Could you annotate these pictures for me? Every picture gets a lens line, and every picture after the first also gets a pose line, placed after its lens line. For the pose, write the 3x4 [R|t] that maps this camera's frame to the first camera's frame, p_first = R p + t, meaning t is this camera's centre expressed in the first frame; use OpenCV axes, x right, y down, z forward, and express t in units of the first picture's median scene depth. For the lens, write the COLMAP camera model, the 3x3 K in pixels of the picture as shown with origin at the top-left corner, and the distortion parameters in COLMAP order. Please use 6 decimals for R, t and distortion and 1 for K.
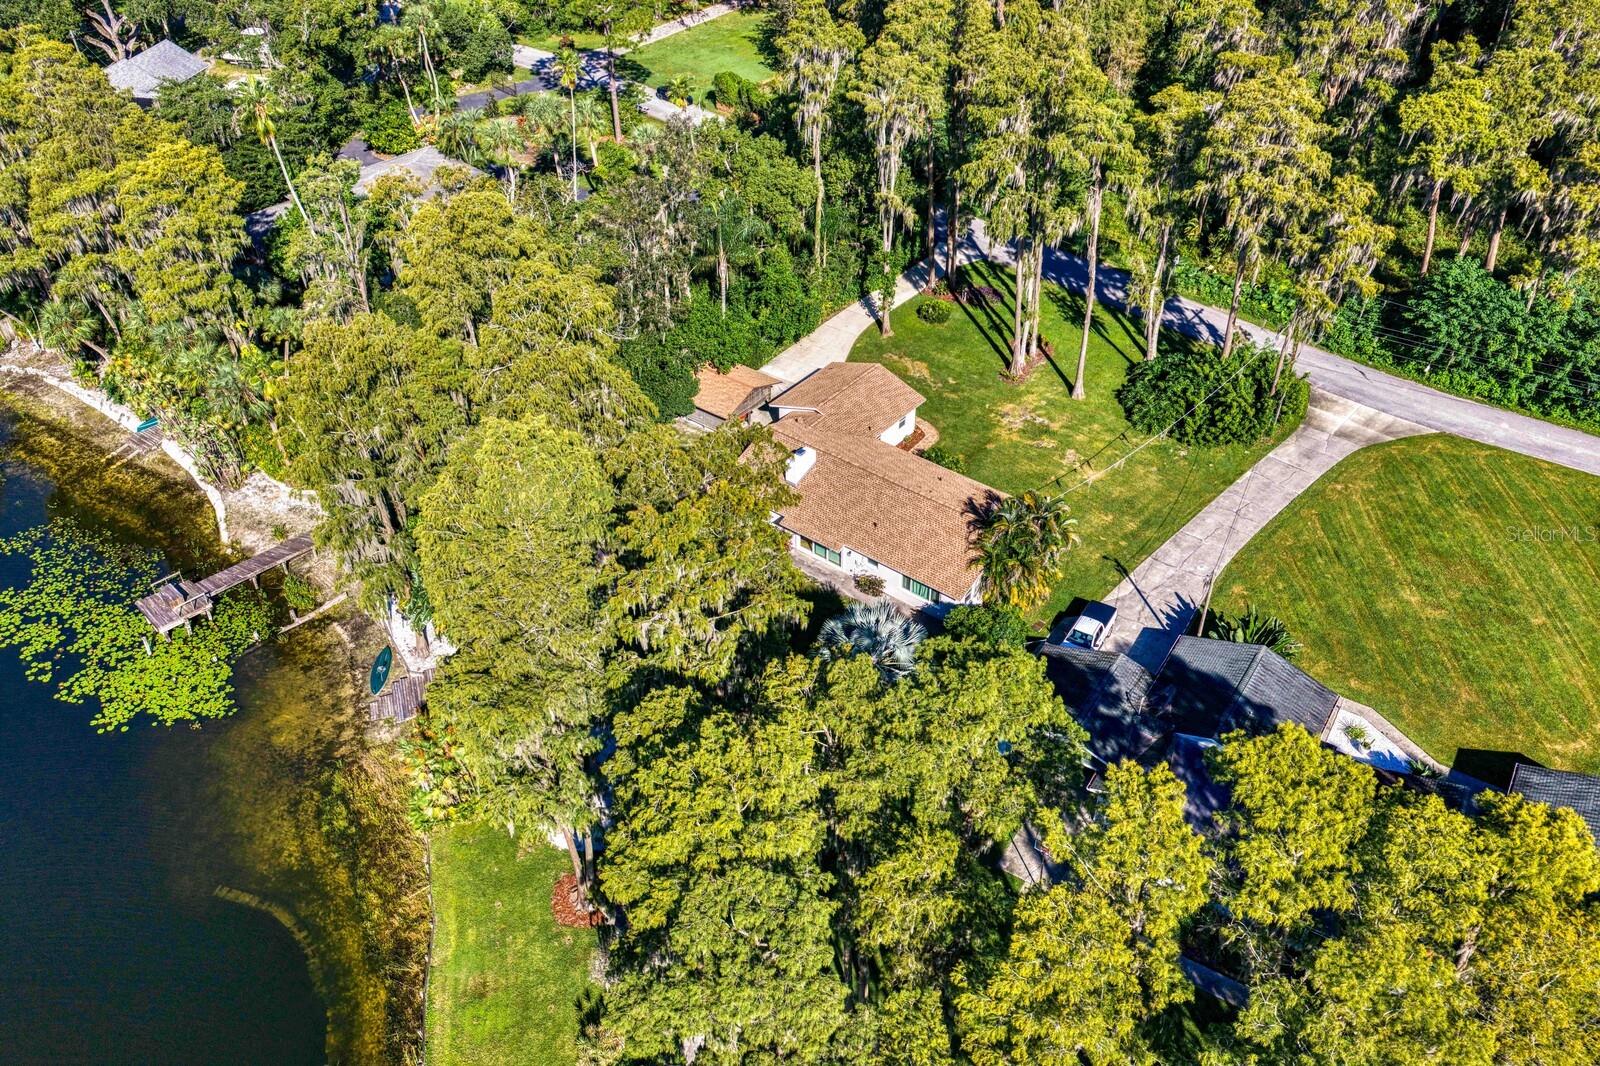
lens RADIAL K [[1304.2, 0, 803.7], [0, 1304.2, 531.5], [0, 0, 1]] dist [0.062657, -0.107611]
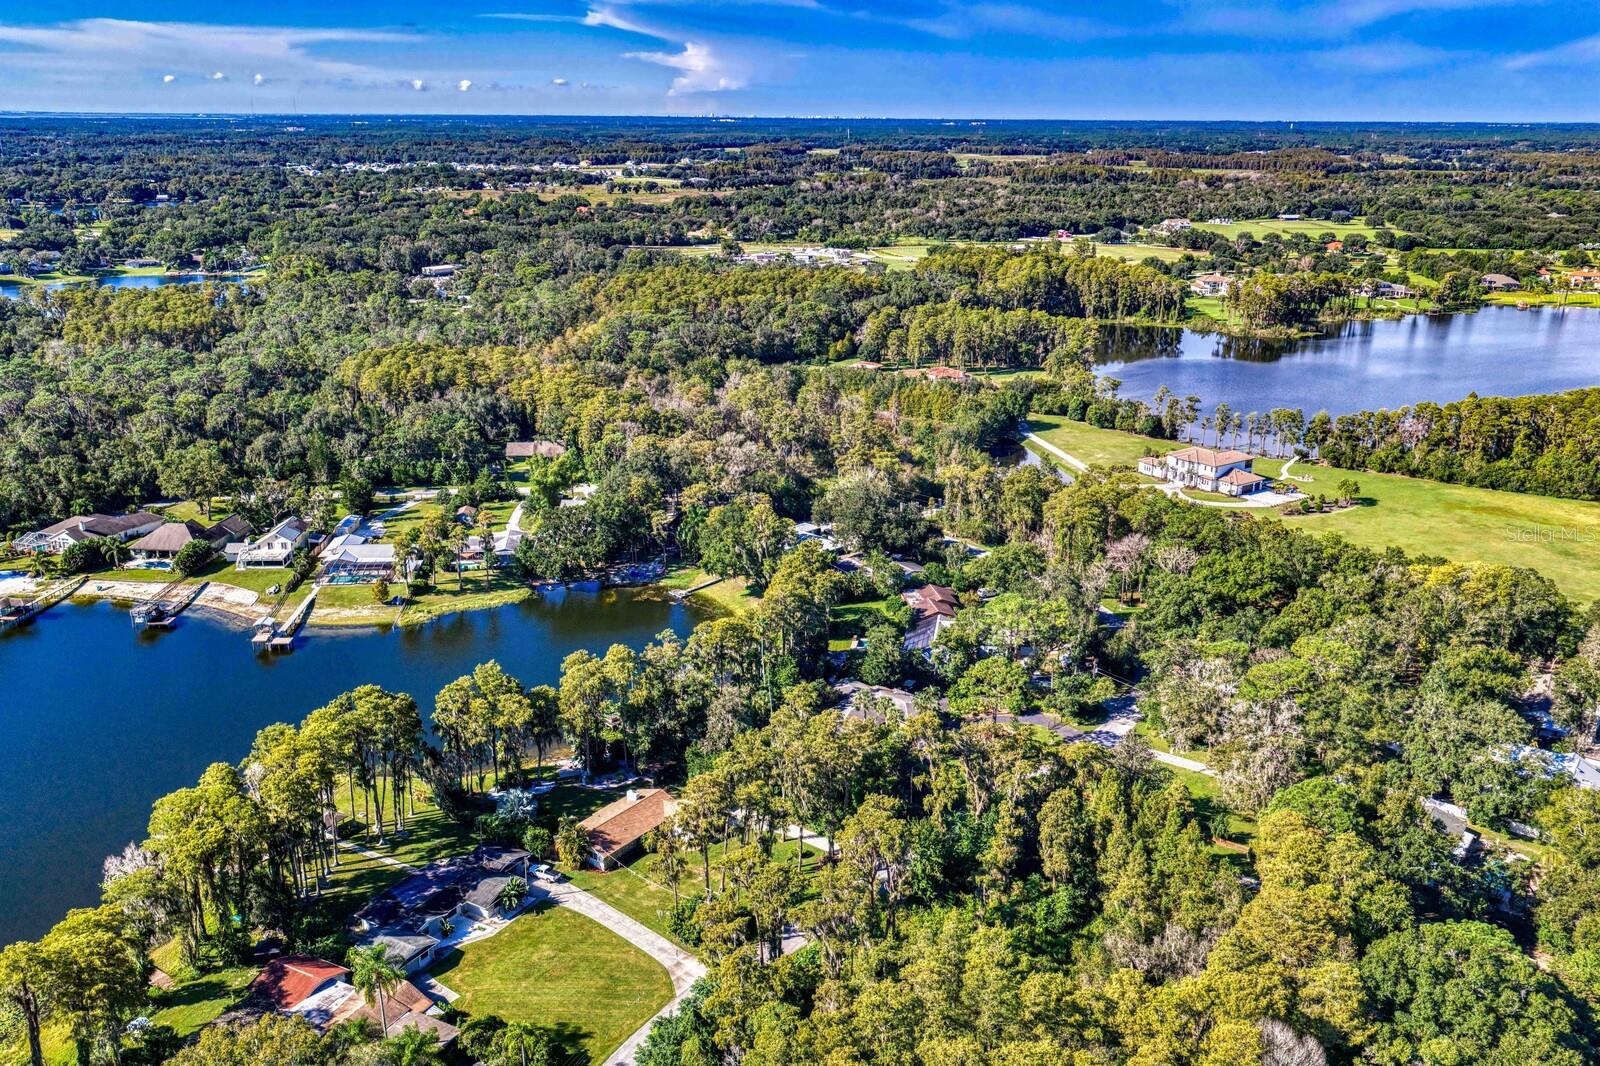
lens RADIAL K [[1304.2, 0, 803.7], [0, 1304.2, 531.5], [0, 0, 1]] dist [0.062657, -0.107611]
pose [[0.014303, 0.292897, -0.956037, 2.115464], [-0.620460, 0.752390, 0.221223, -1.116749], [0.784108, 0.590018, 0.192492, 0.409415]]
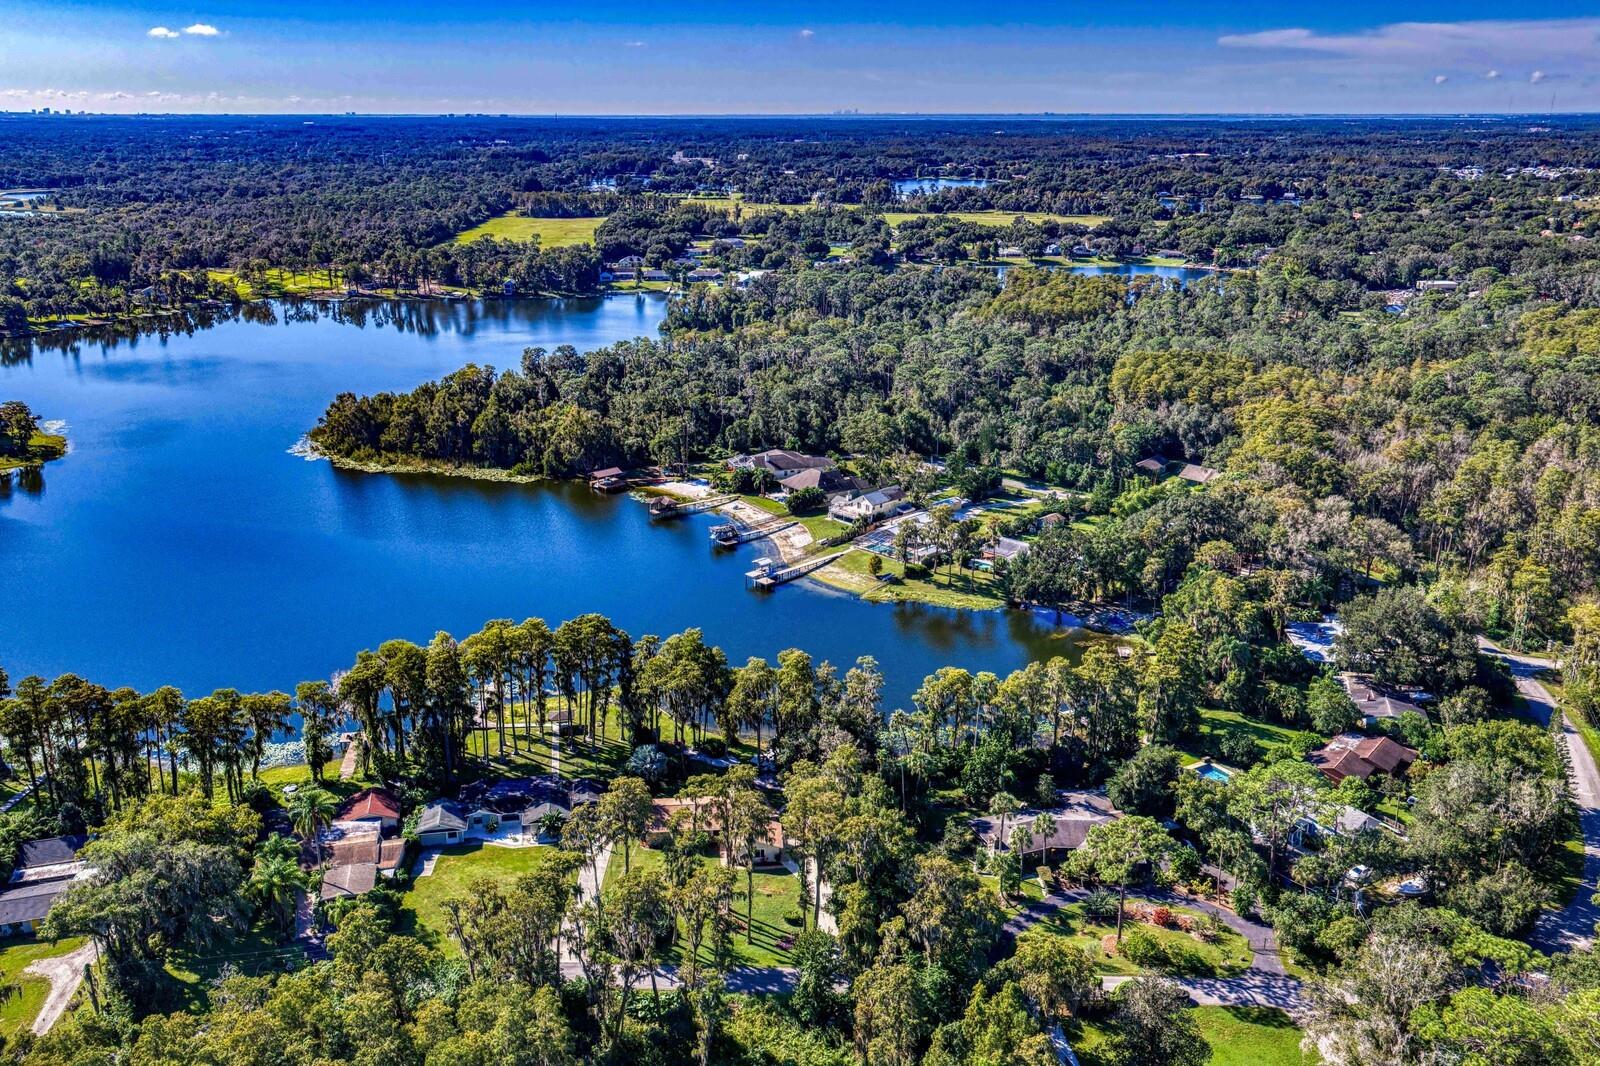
lens RADIAL K [[1296.7, 0, 800.0], [0, 1296.7, 533.0], [0, 0, 1]] dist [-0.002410, 0.005170]
pose [[-0.765567, 0.192840, -0.613775, 1.224058], [-0.396579, 0.609760, 0.686235, -1.997034], [0.506589, 0.768769, -0.390336, 1.526393]]
